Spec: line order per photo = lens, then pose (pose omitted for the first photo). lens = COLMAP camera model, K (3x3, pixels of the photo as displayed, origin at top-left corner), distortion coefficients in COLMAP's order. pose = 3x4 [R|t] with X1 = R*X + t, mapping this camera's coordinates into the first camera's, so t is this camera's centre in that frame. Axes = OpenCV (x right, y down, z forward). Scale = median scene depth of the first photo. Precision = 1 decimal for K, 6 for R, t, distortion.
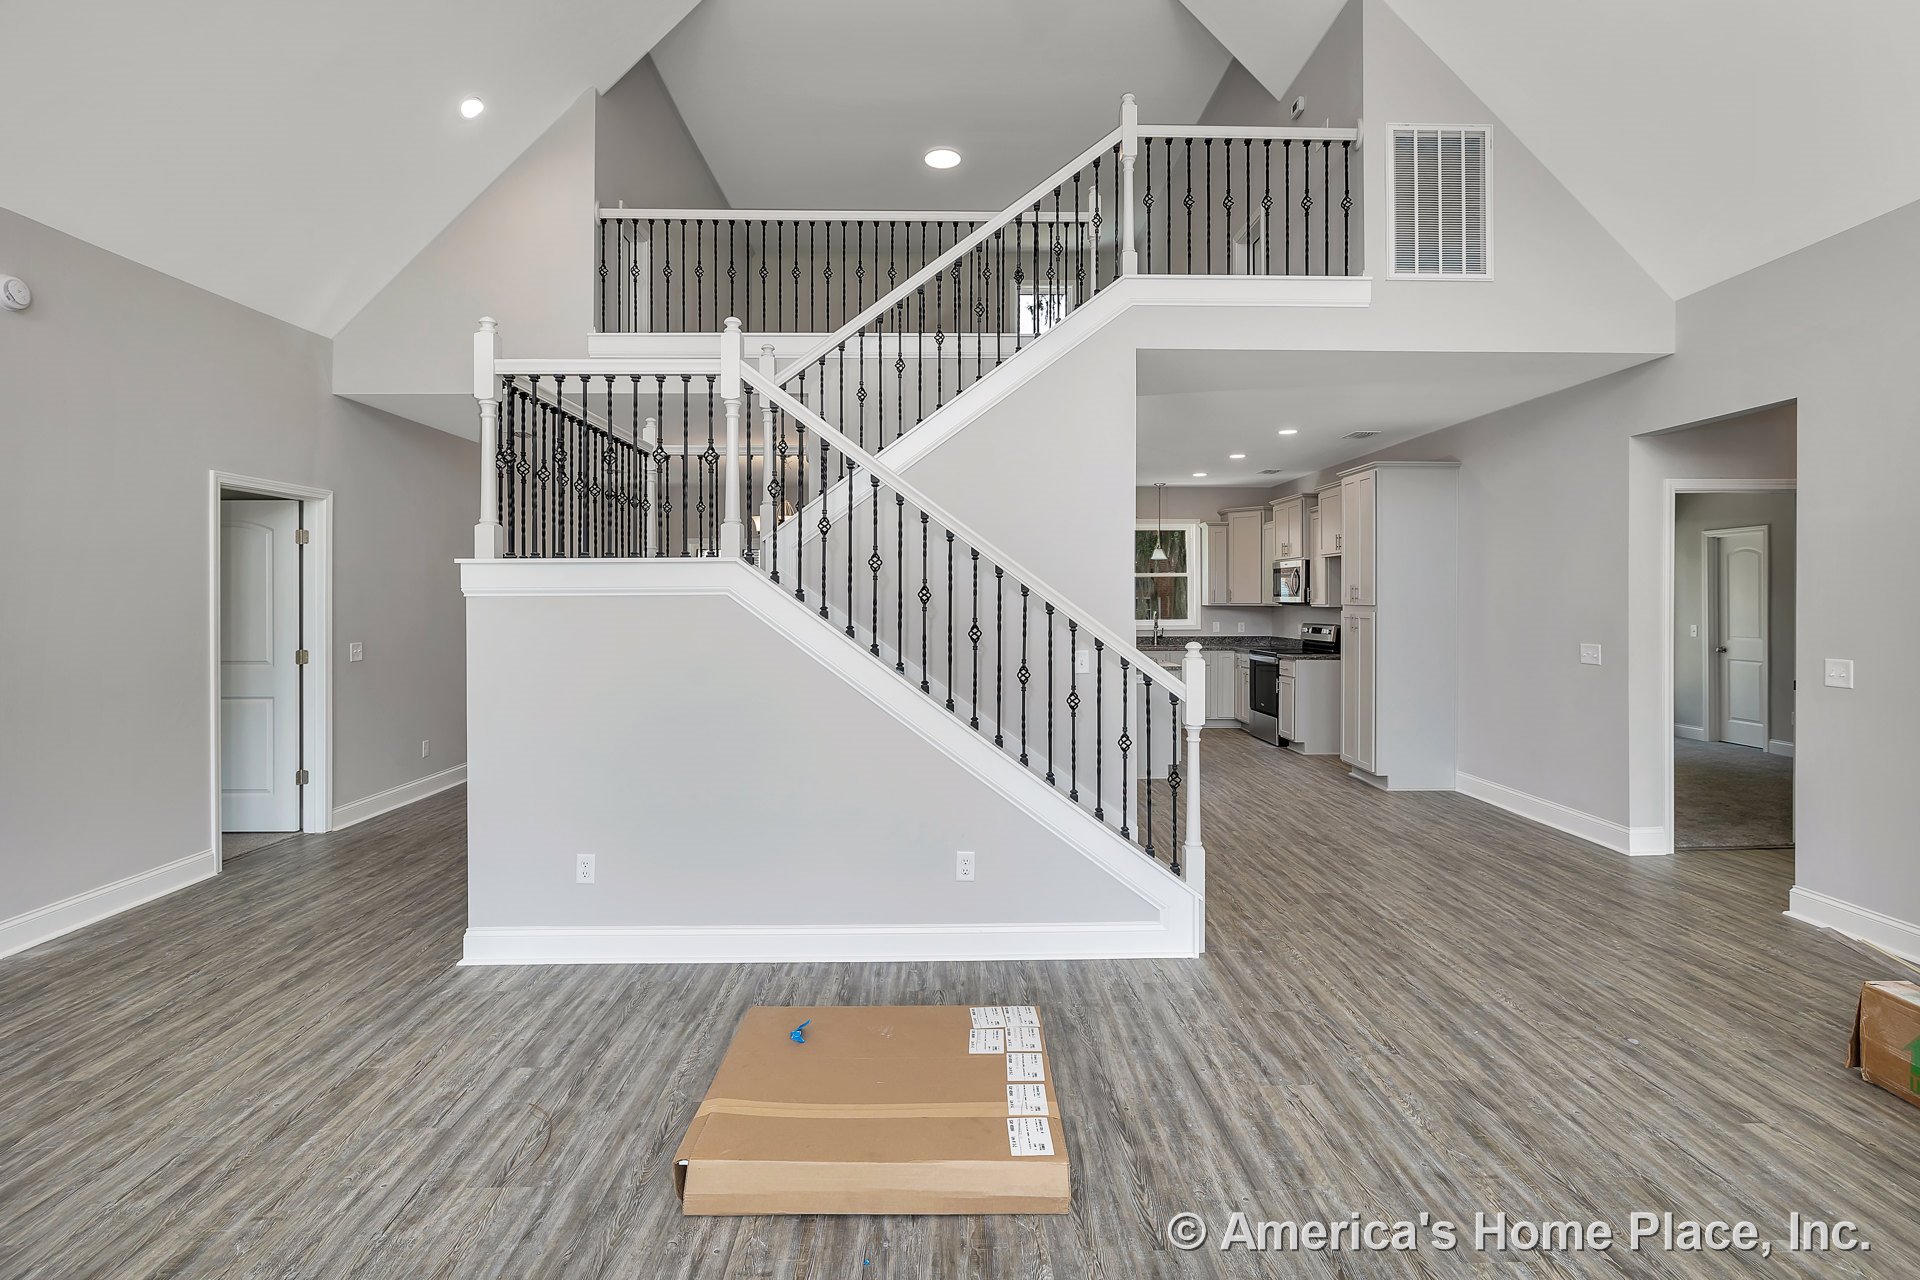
lens RADIAL K [[917.8, 0, 964.4], [0, 917.8, 600.4], [0, 0, 1]] dist [-0.005503, 0.000402]
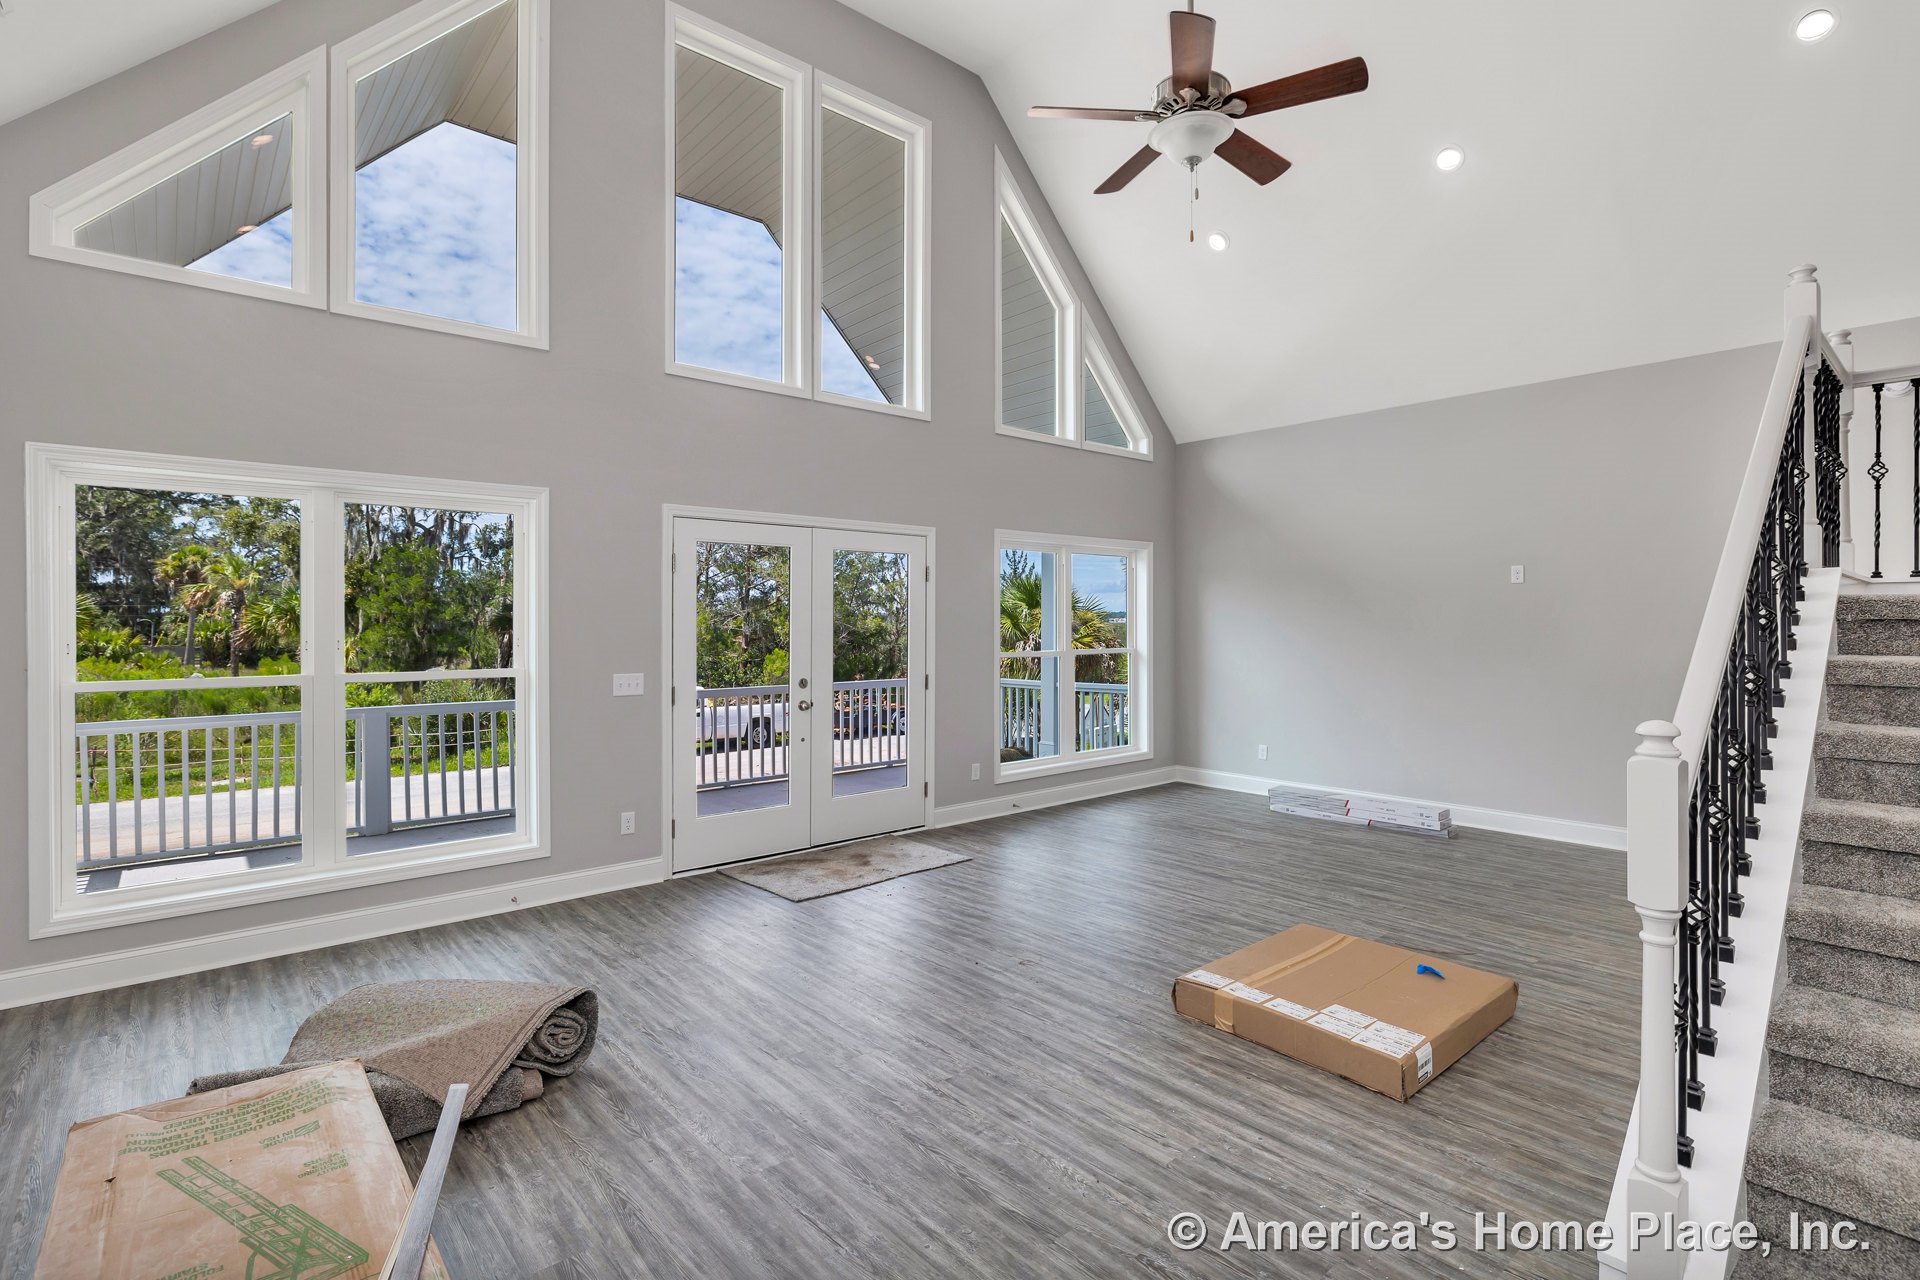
lens RADIAL K [[917.2, 0, 960.7], [0, 917.2, 621.0], [0, 0, 1]] dist [-0.001799, -0.000072]
pose [[-0.772067, 0.002164, -0.635538, 0.965839], [-0.000471, 0.999992, 0.003978, -0.007609], [0.635541, 0.003371, -0.772059, 1.364305]]
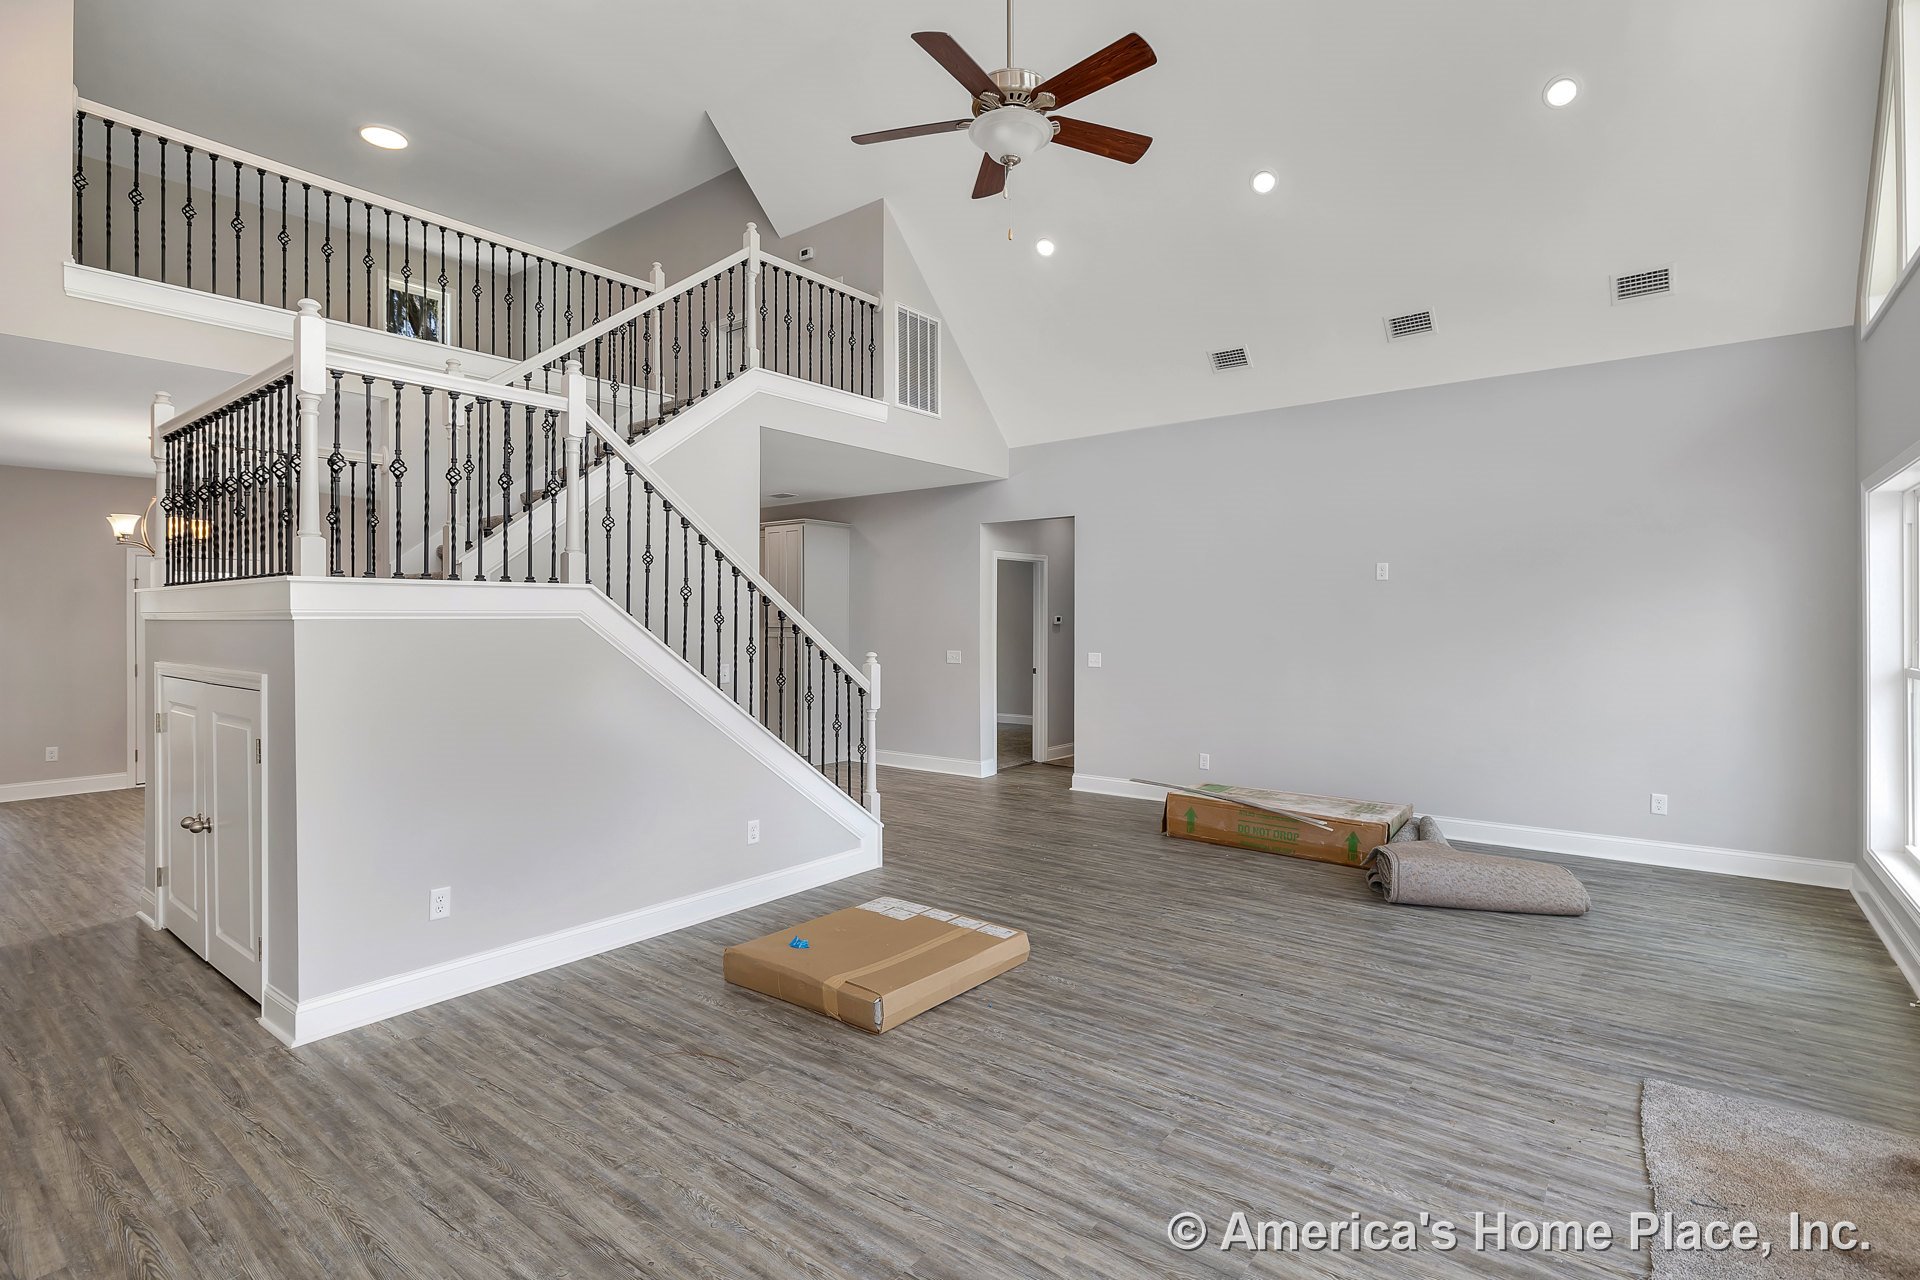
lens RADIAL K [[917.2, 0, 960.7], [0, 917.2, 621.0], [0, 0, 1]] dist [-0.001799, -0.000072]
pose [[0.636795, 0.000272, 0.771033, -0.938987], [0.002970, 0.999992, -0.002807, 0.001693], [-0.771027, 0.004077, 0.636789, -0.038942]]
